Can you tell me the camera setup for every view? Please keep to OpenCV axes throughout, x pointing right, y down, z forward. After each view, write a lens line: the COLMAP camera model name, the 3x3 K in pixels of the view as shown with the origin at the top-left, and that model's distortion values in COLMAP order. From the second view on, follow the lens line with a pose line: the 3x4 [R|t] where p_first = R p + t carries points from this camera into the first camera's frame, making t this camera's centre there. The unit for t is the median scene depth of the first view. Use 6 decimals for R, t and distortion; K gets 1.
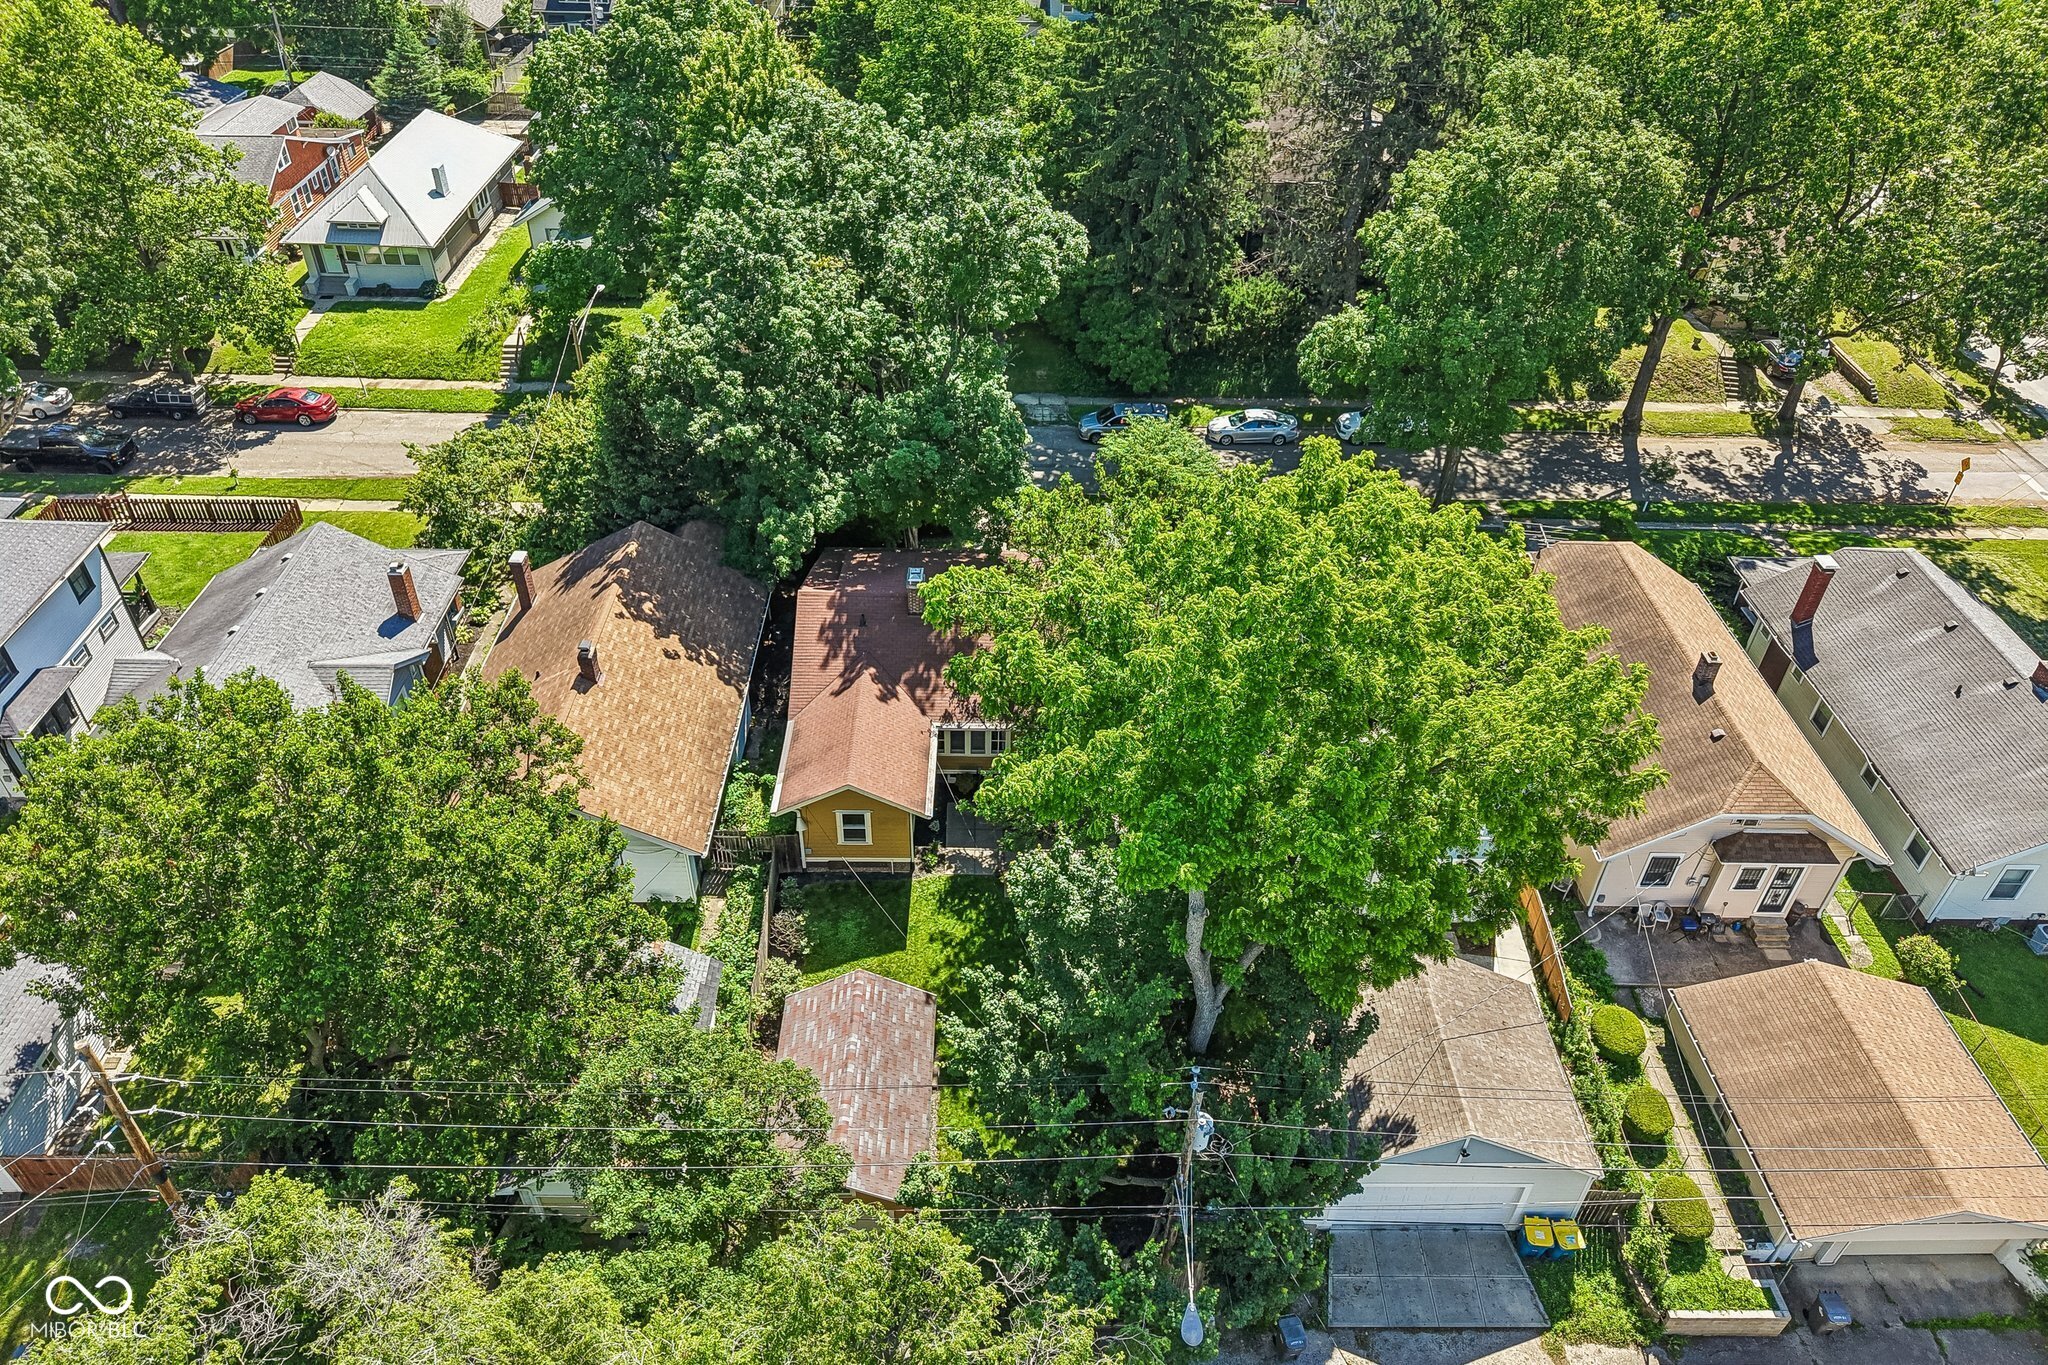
lens RADIAL K [[1399.6, 0, 1024.0], [0, 1399.6, 682.5], [0, 0, 1]] dist [0.002302, -0.002180]
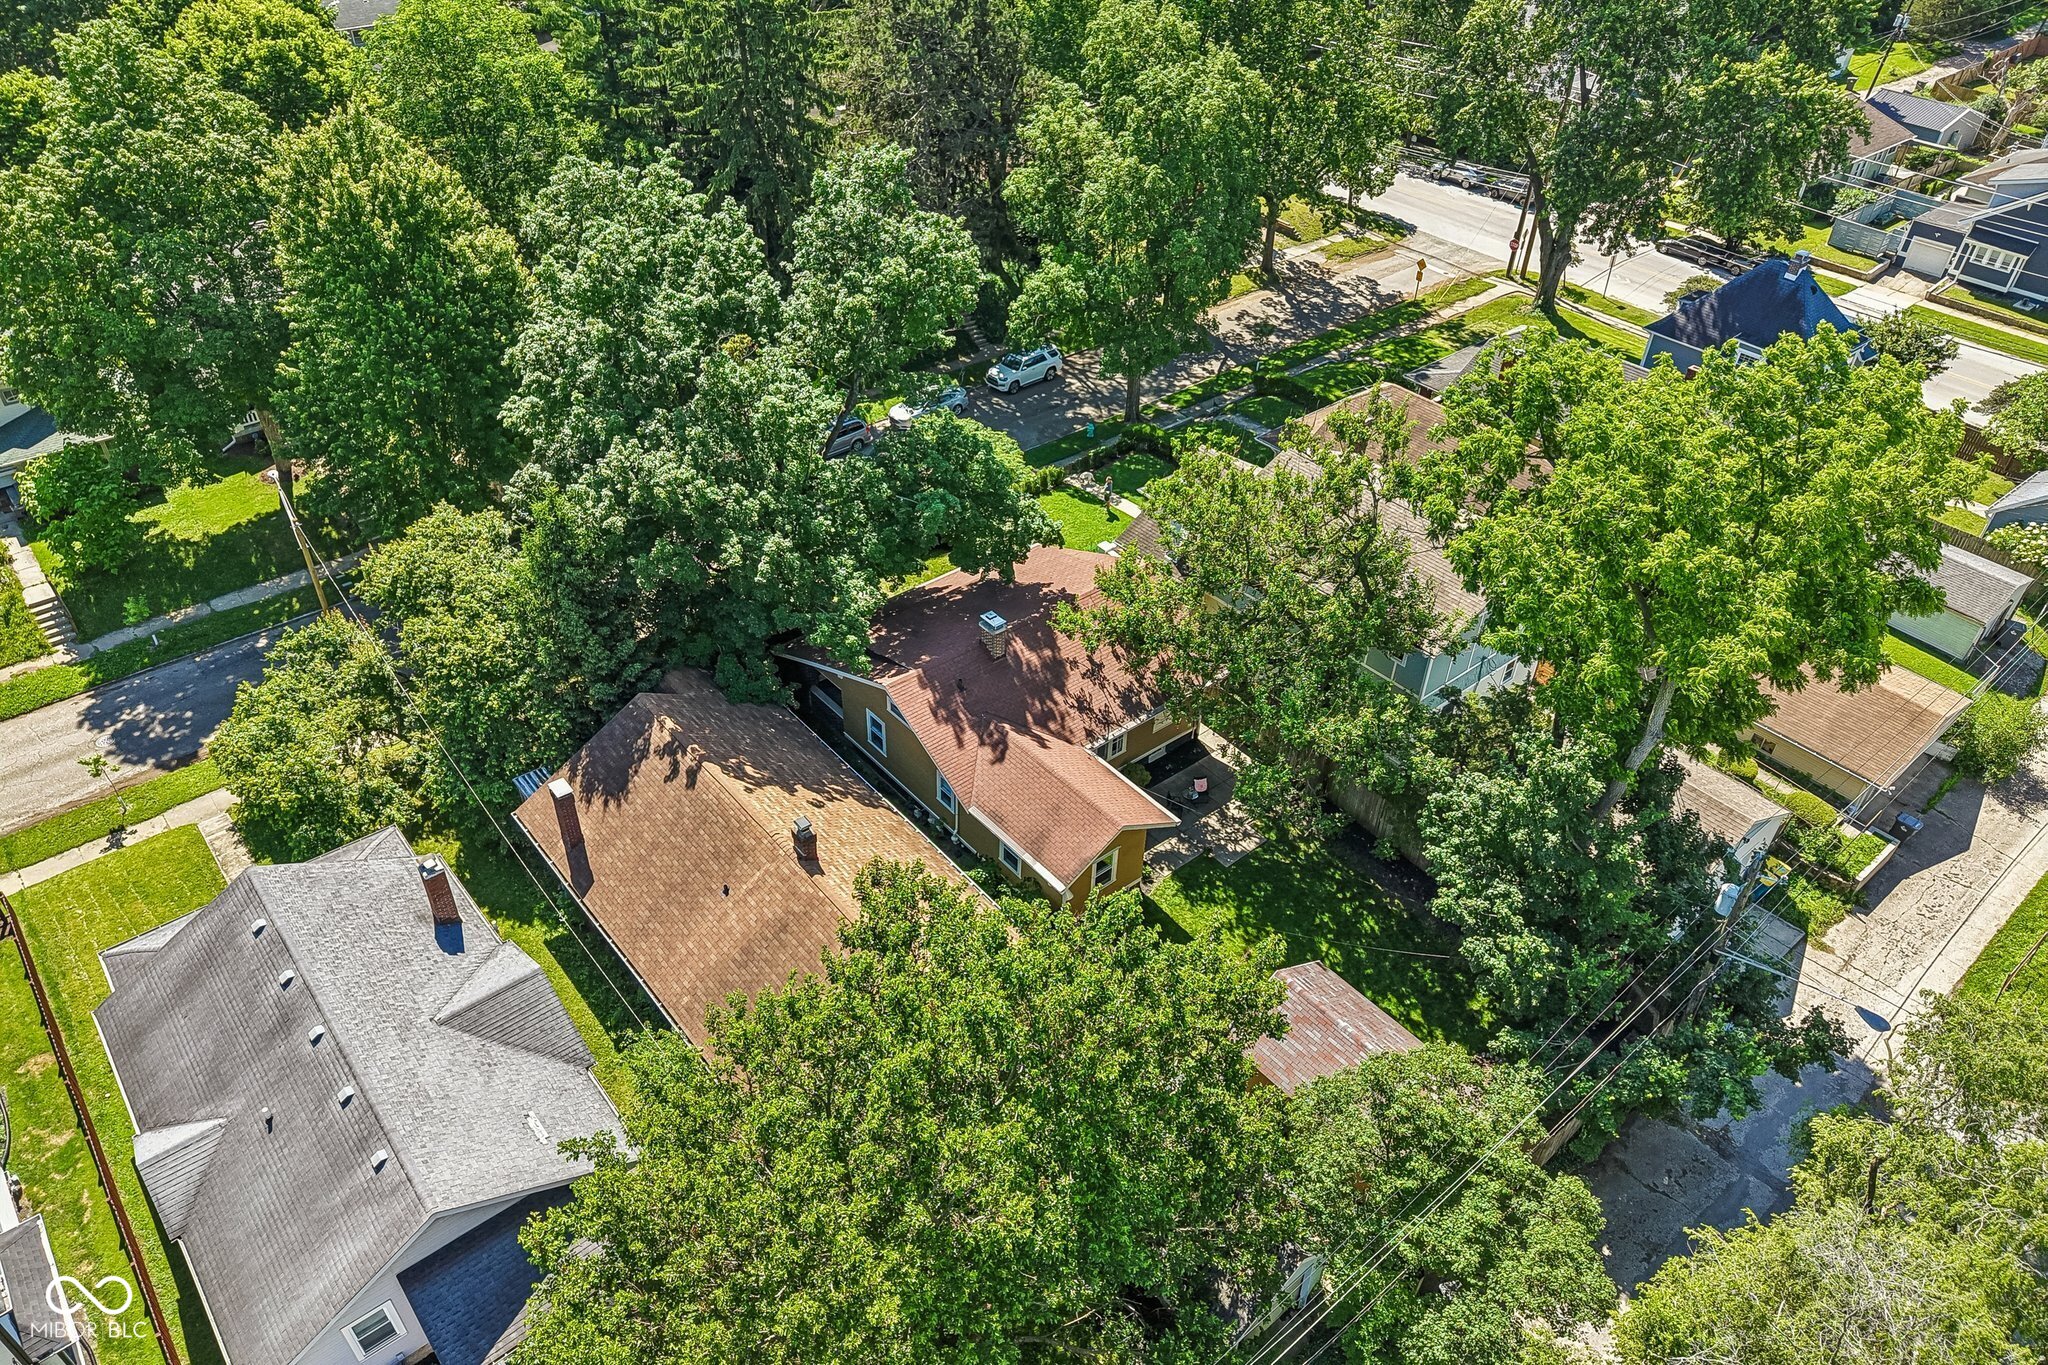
lens RADIAL K [[1393.9, 0, 1024.0], [0, 1393.9, 682.5], [0, 0, 1]] dist [0.019481, -0.001246]
pose [[0.768769, -0.395256, 0.502759, -0.559241], [0.386512, 0.913479, 0.127138, -0.150605], [-0.509512, 0.096582, 0.855026, 0.171293]]
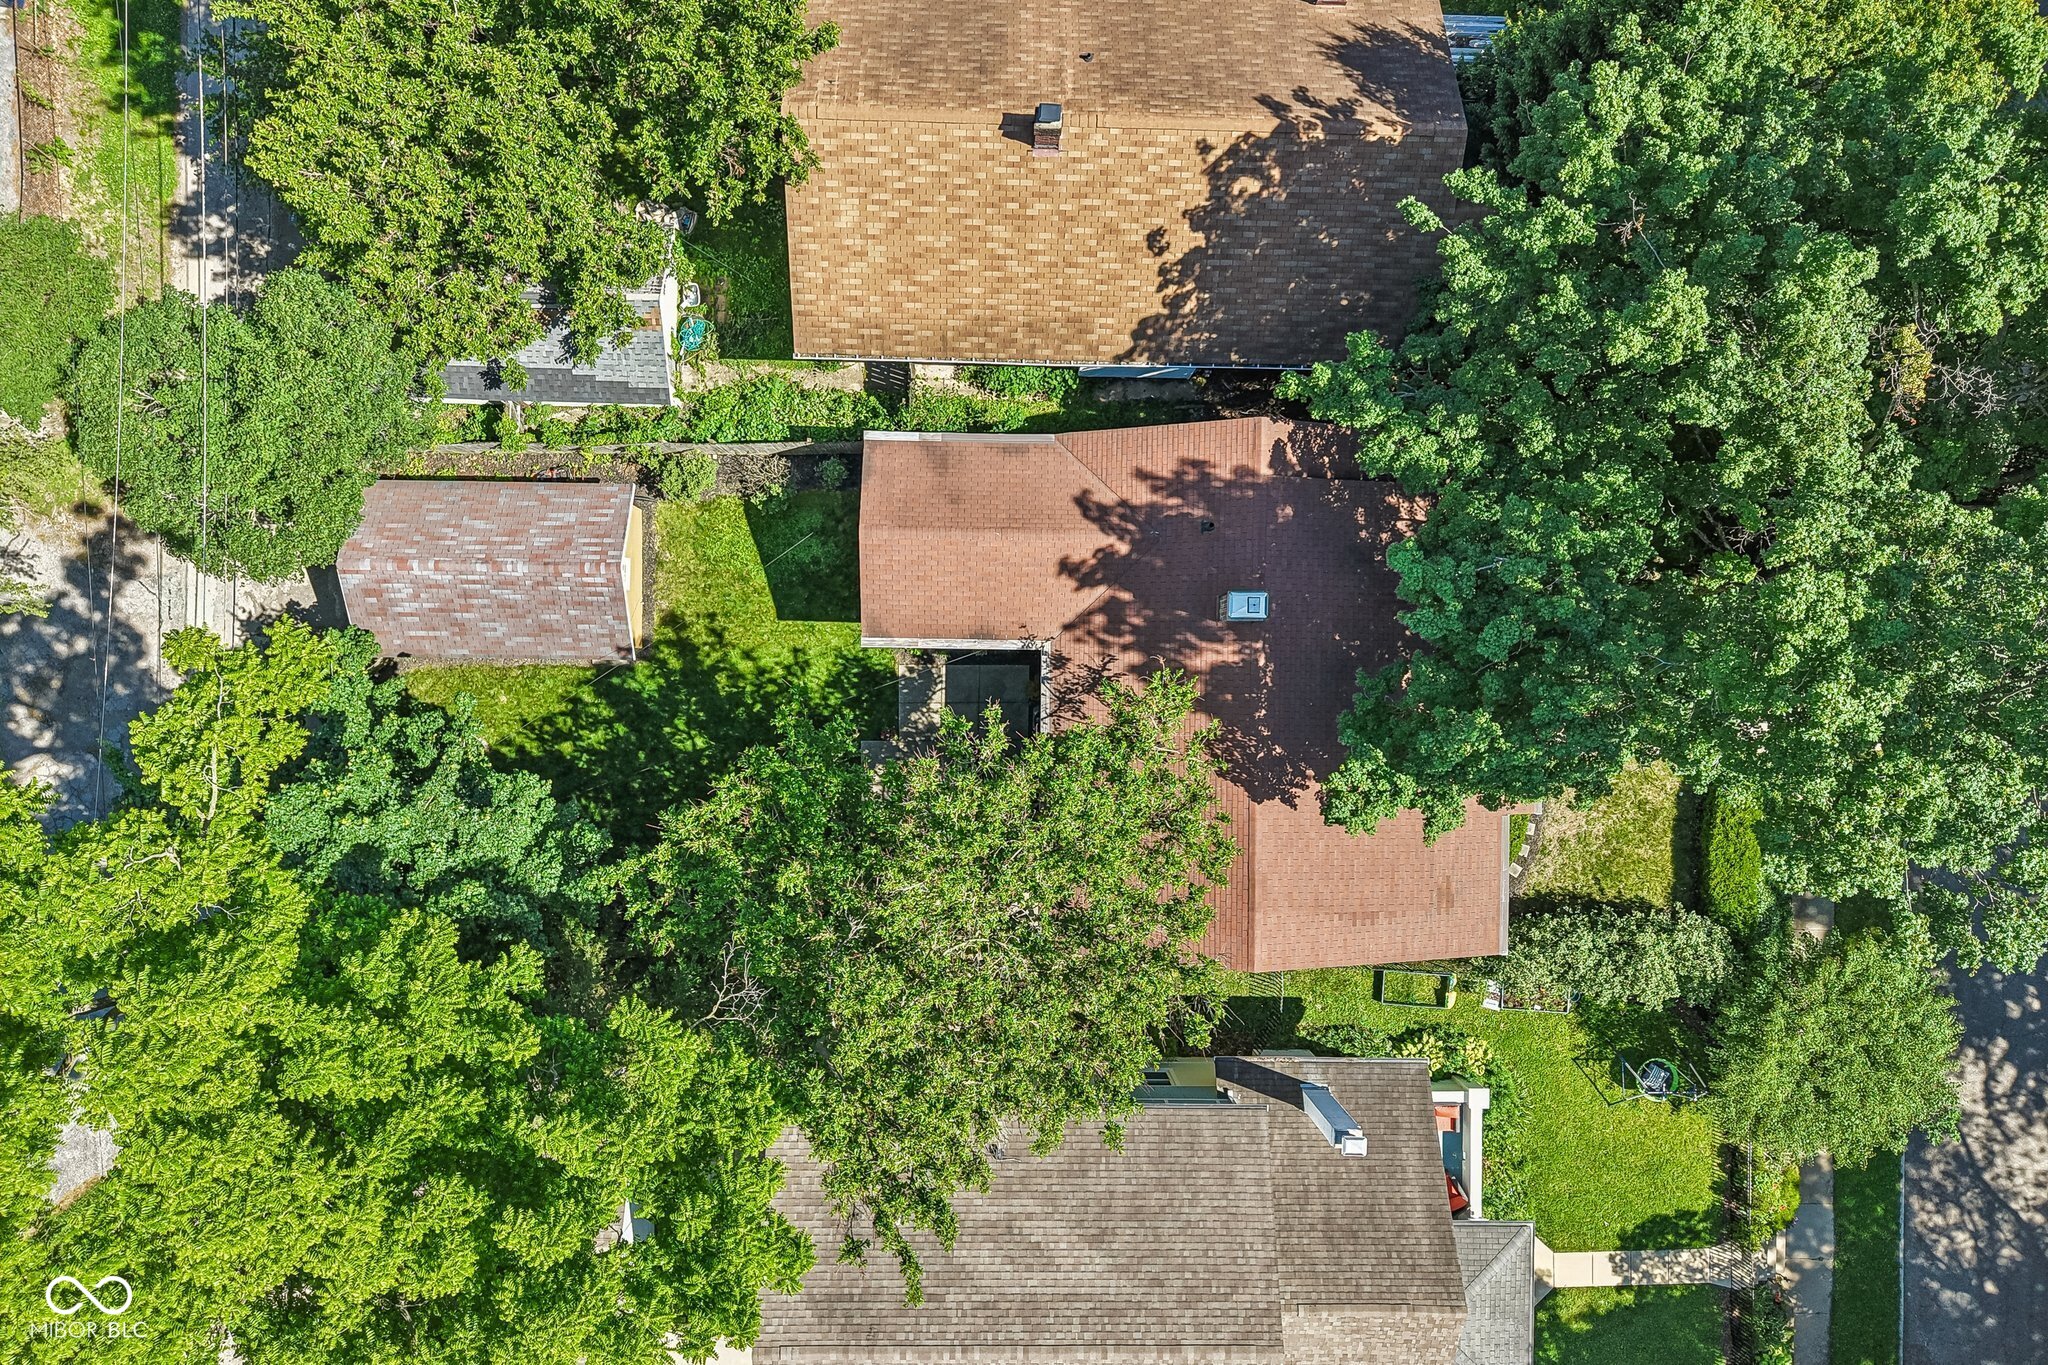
lens RADIAL K [[1399.6, 0, 1024.0], [0, 1399.6, 682.5], [0, 0, 1]] dist [0.002302, -0.002180]
pose [[-0.025357, 0.998812, -0.041621, -0.015384], [-0.628886, 0.016426, 0.777324, -0.486109], [0.777084, 0.045886, 0.627722, 0.542083]]
